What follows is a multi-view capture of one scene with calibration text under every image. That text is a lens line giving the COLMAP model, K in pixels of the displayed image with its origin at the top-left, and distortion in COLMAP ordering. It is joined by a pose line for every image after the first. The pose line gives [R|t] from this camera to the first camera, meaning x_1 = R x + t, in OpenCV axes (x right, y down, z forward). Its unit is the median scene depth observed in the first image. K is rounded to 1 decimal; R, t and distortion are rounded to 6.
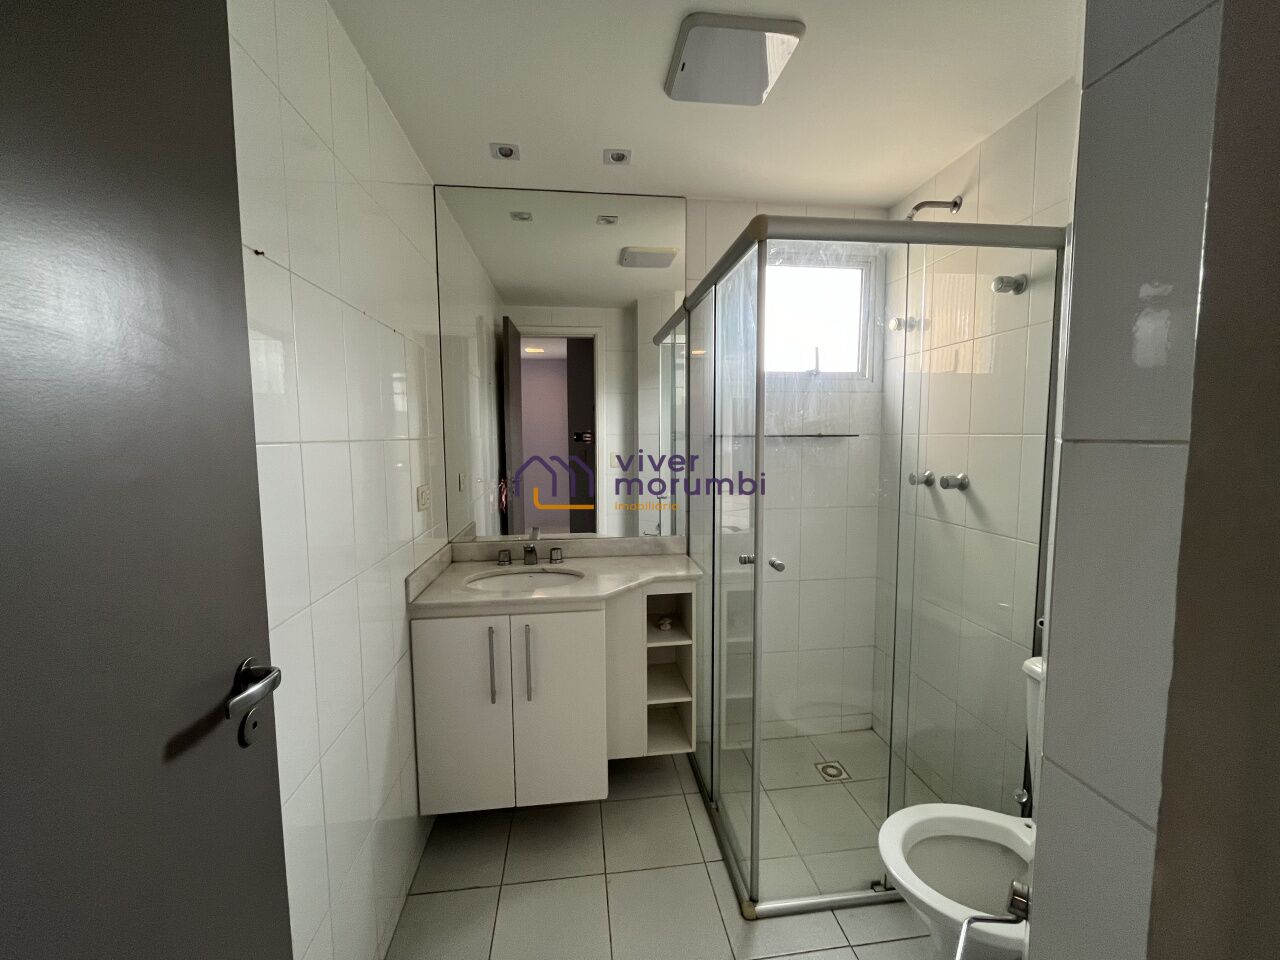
lens RADIAL K [[517.6, 0, 631.1], [0, 517.6, 483.1], [0, 0, 1]] dist [-0.000620, -0.000838]
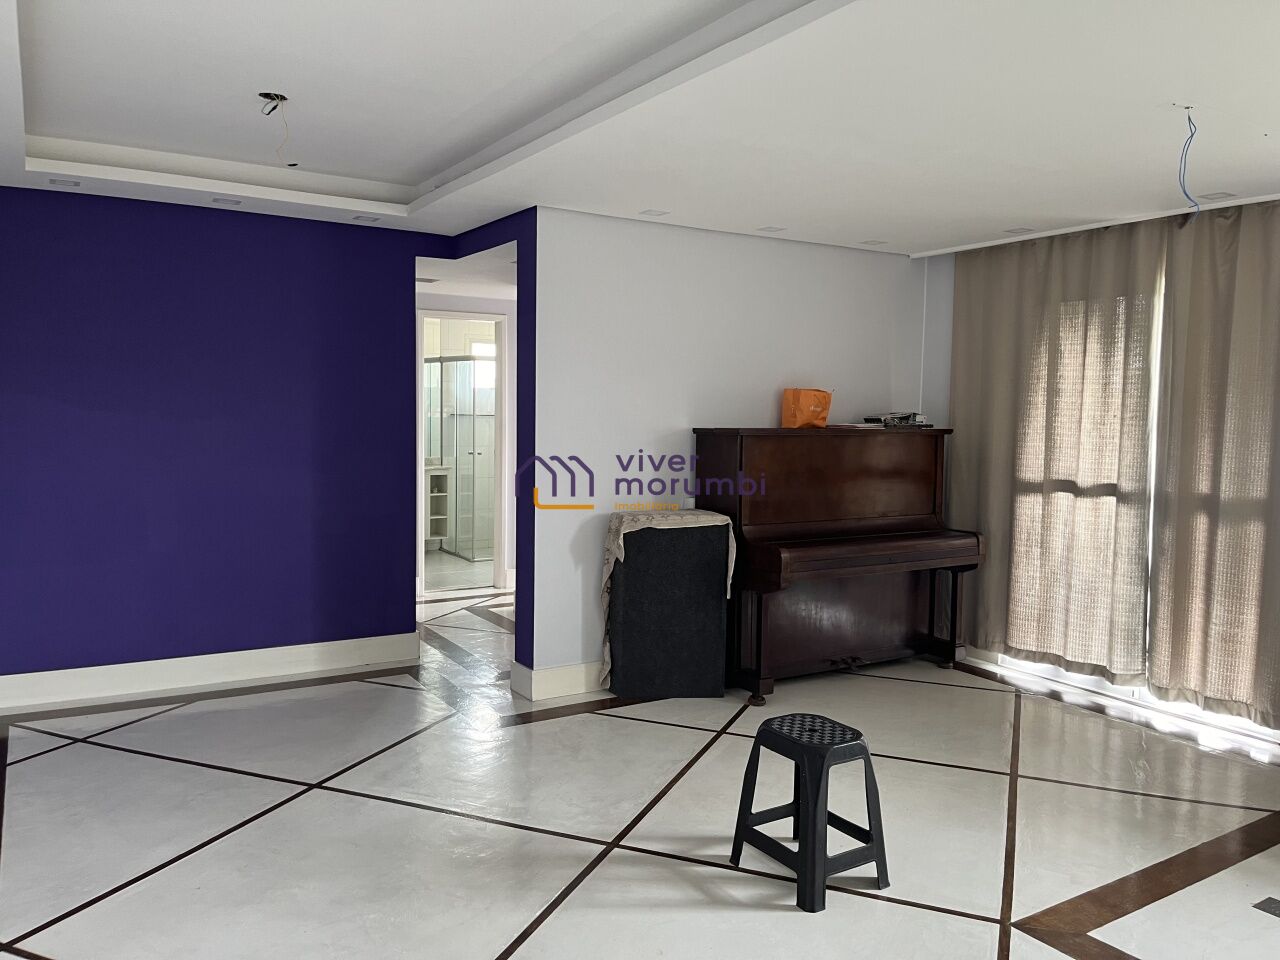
lens RADIAL K [[970.6, 0, 639.8], [0, 970.6, 484.0], [0, 0, 1]] dist [0.056687, -0.079826]
pose [[0.909814, -0.011879, 0.414847, -1.005568], [0.012063, 0.999925, 0.002177, 0.258041], [-0.414841, 0.003024, 0.909889, -3.740138]]
